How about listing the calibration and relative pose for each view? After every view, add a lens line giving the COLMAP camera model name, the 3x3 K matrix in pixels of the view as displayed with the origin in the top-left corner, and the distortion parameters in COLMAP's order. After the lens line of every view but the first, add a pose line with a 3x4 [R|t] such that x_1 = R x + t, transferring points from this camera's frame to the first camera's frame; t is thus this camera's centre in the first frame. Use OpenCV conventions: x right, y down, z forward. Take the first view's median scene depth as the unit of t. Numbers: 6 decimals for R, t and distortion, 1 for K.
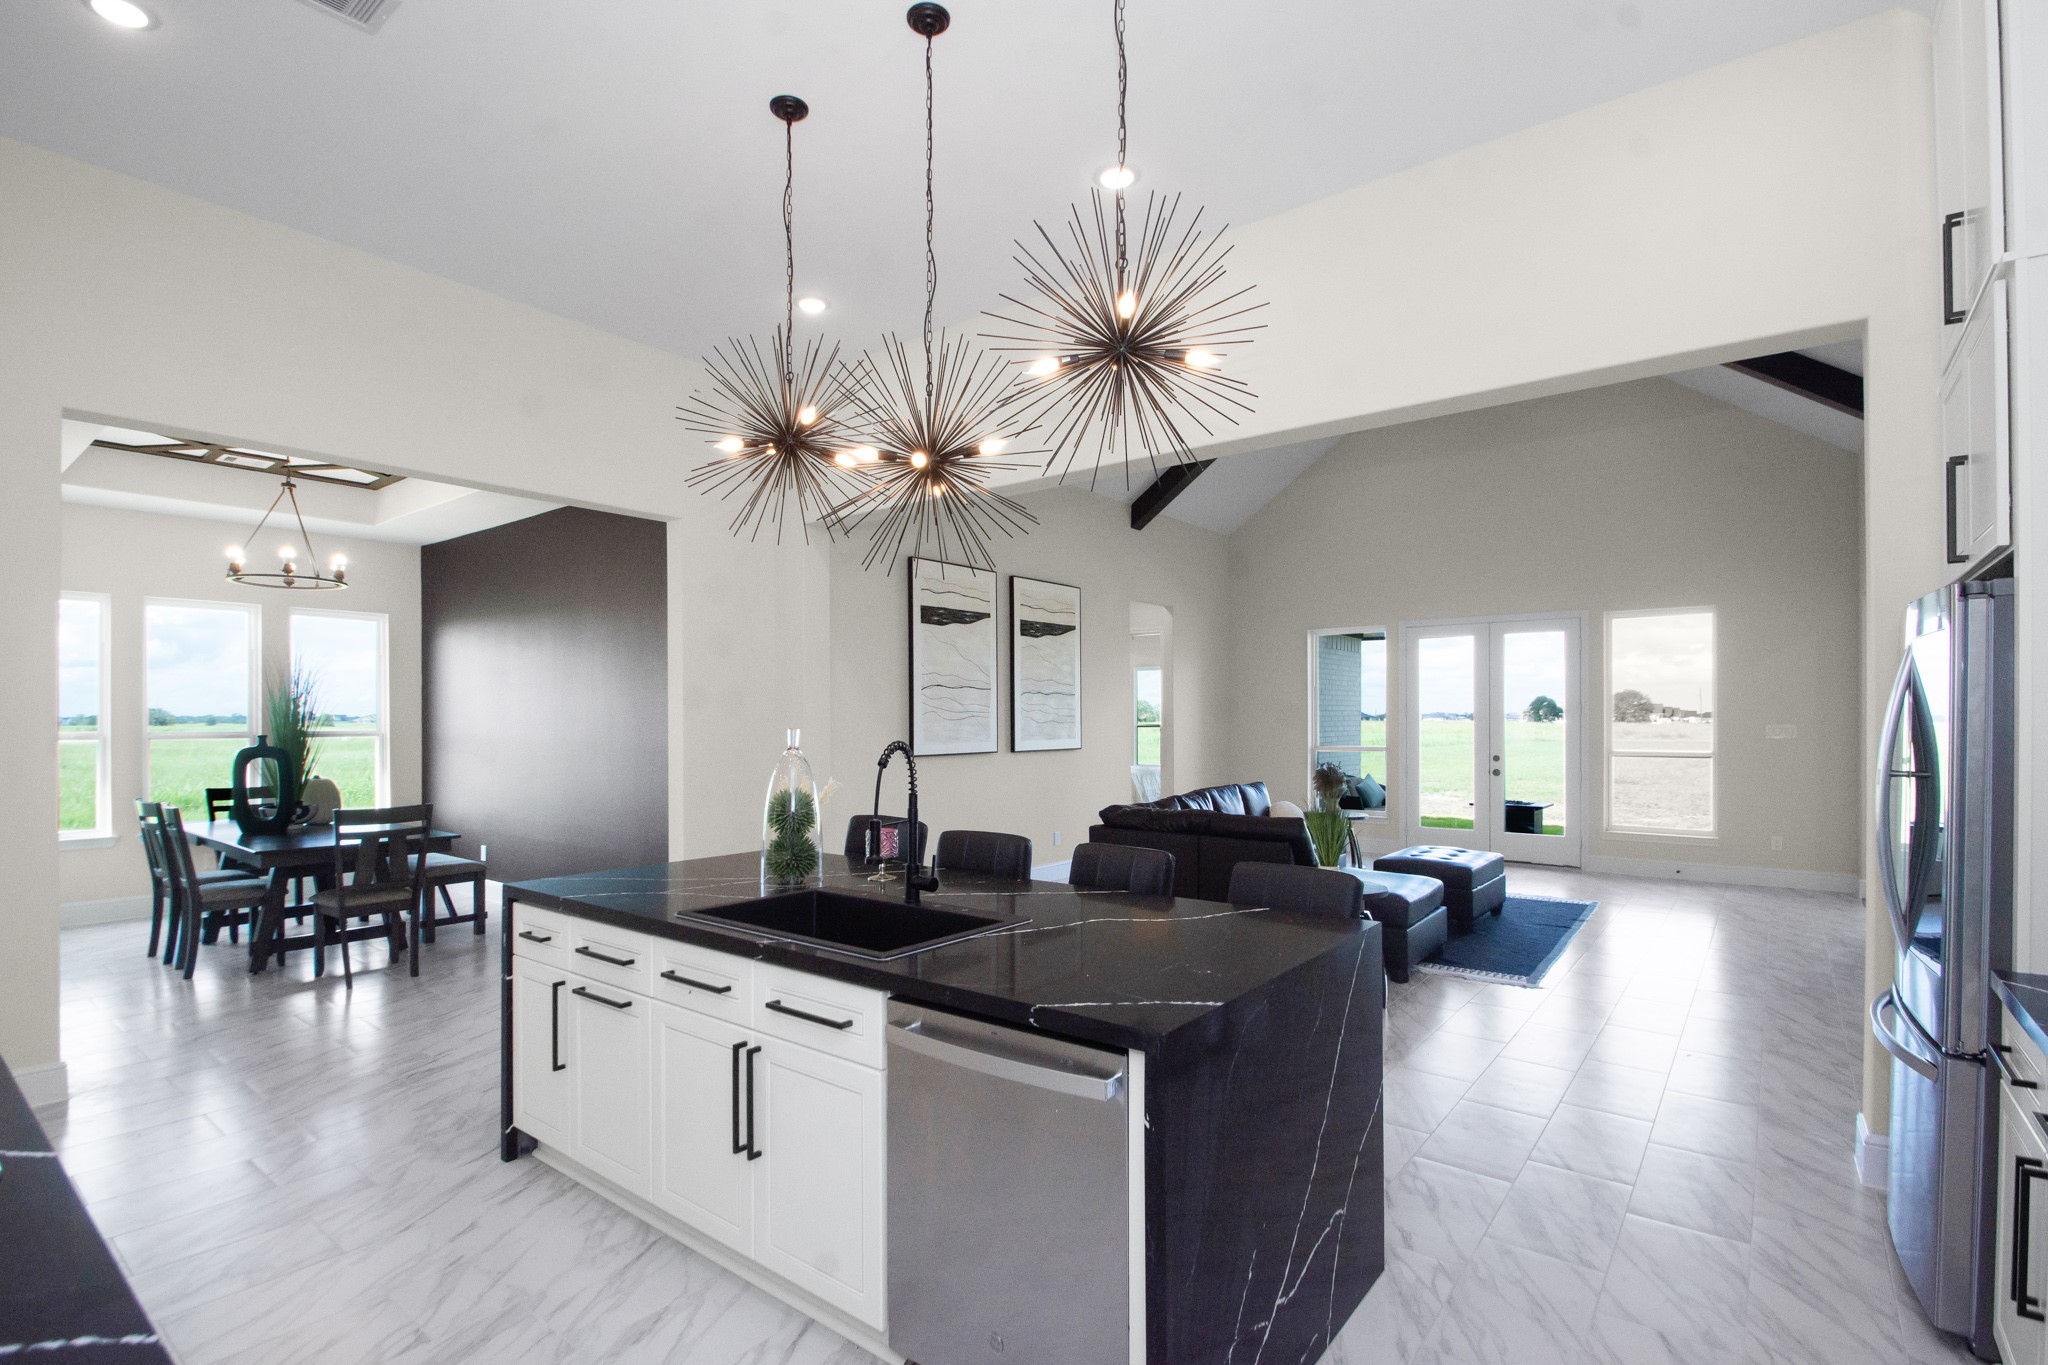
lens RADIAL K [[964.7, 0, 992.4], [0, 964.7, 729.6], [0, 0, 1]] dist [0.005388, -0.003172]
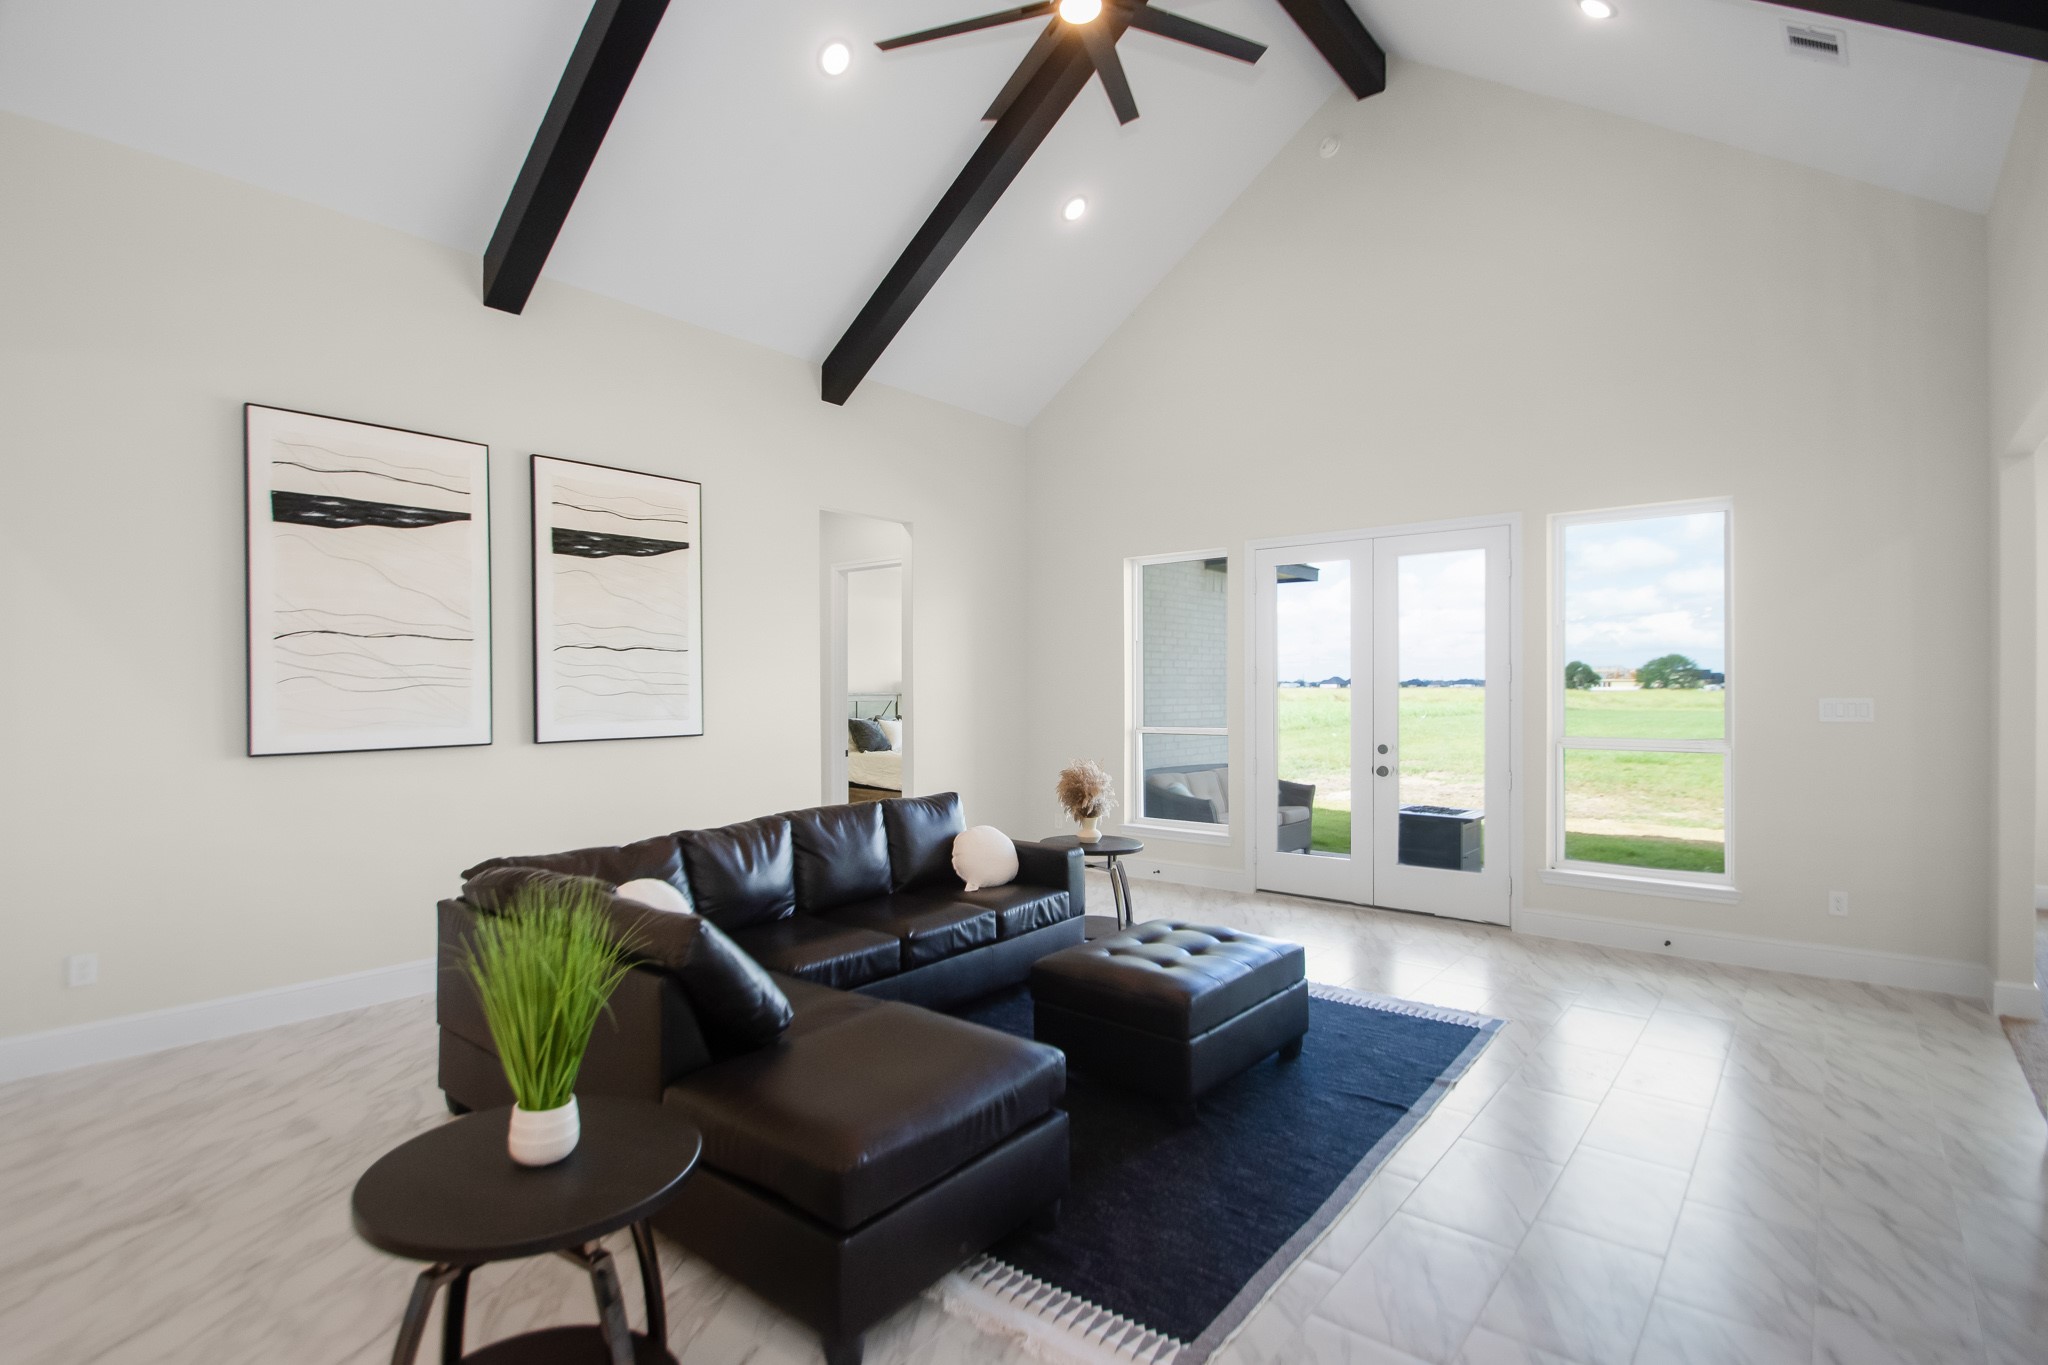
lens RADIAL K [[964.7, 0, 985.3], [0, 964.7, 682.2], [0, 0, 1]] dist [0.005388, -0.003172]
pose [[0.999134, -0.002272, -0.041539, 0.306703], [0.001606, 0.999870, -0.016062, -0.004930], [0.041570, 0.015982, 0.999008, 0.375292]]
